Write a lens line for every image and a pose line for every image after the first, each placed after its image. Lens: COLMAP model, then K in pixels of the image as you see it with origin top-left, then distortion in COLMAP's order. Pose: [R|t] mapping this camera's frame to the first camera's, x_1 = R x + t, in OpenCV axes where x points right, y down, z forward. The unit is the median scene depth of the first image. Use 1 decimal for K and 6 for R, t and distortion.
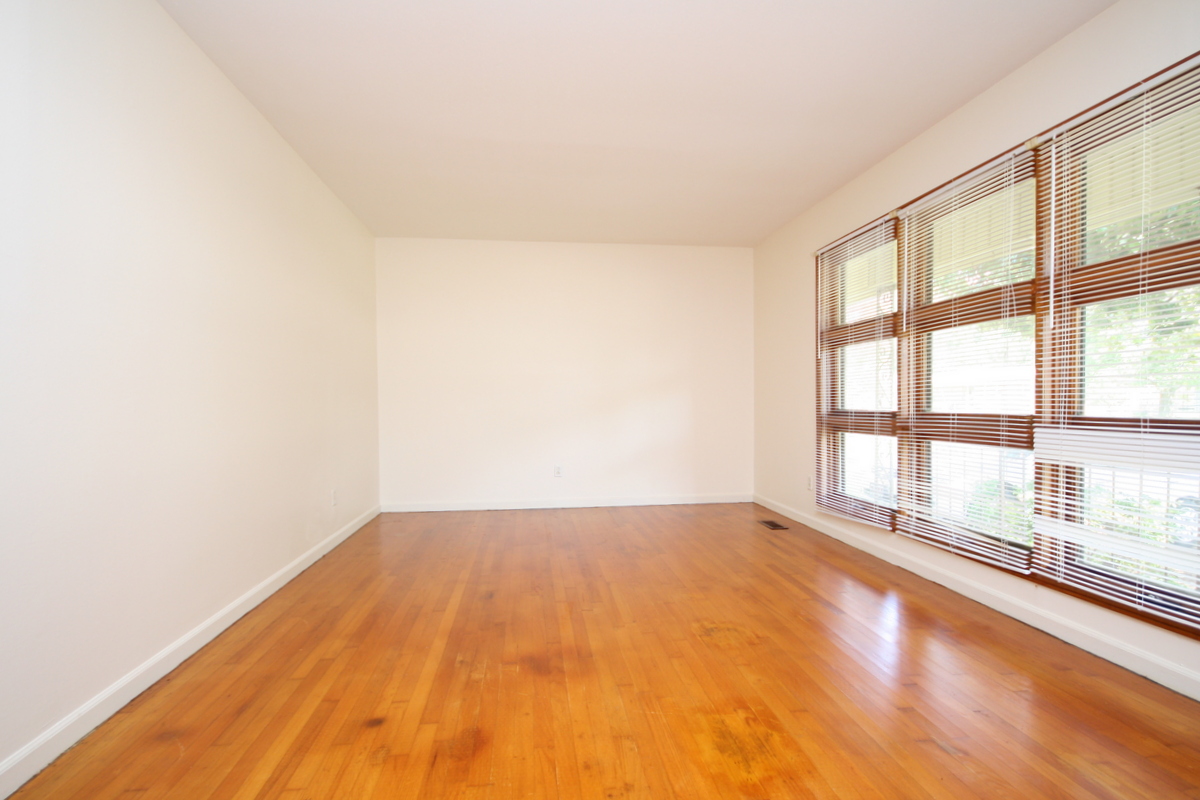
lens RADIAL K [[581.2, 0, 598.5], [0, 581.2, 417.3], [0, 0, 1]] dist [-0.002615, -0.000966]
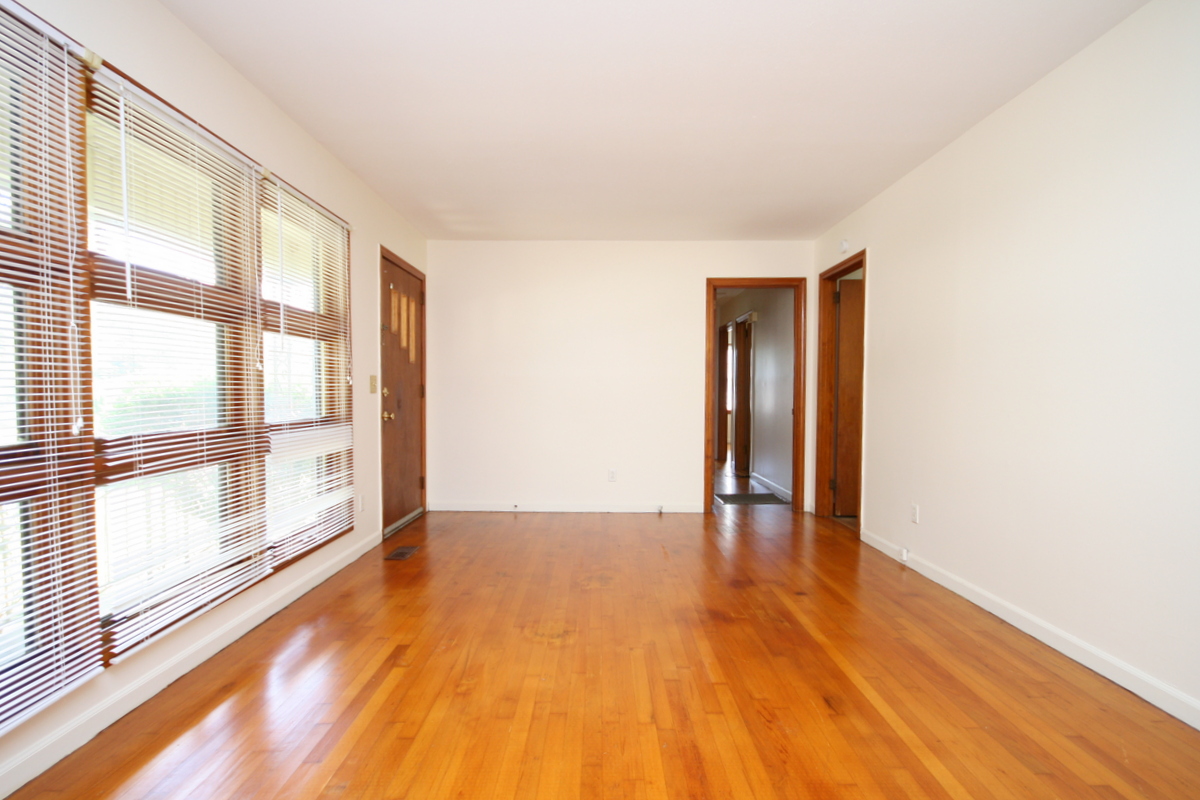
lens RADIAL K [[581.2, 0, 598.5], [0, 581.2, 417.3], [0, 0, 1]] dist [-0.002615, -0.000966]
pose [[-0.992000, -0.002471, 0.126217, -0.002664], [0.006154, 0.997673, 0.067899, -0.085411], [-0.126091, 0.068133, -0.989676, 1.941475]]
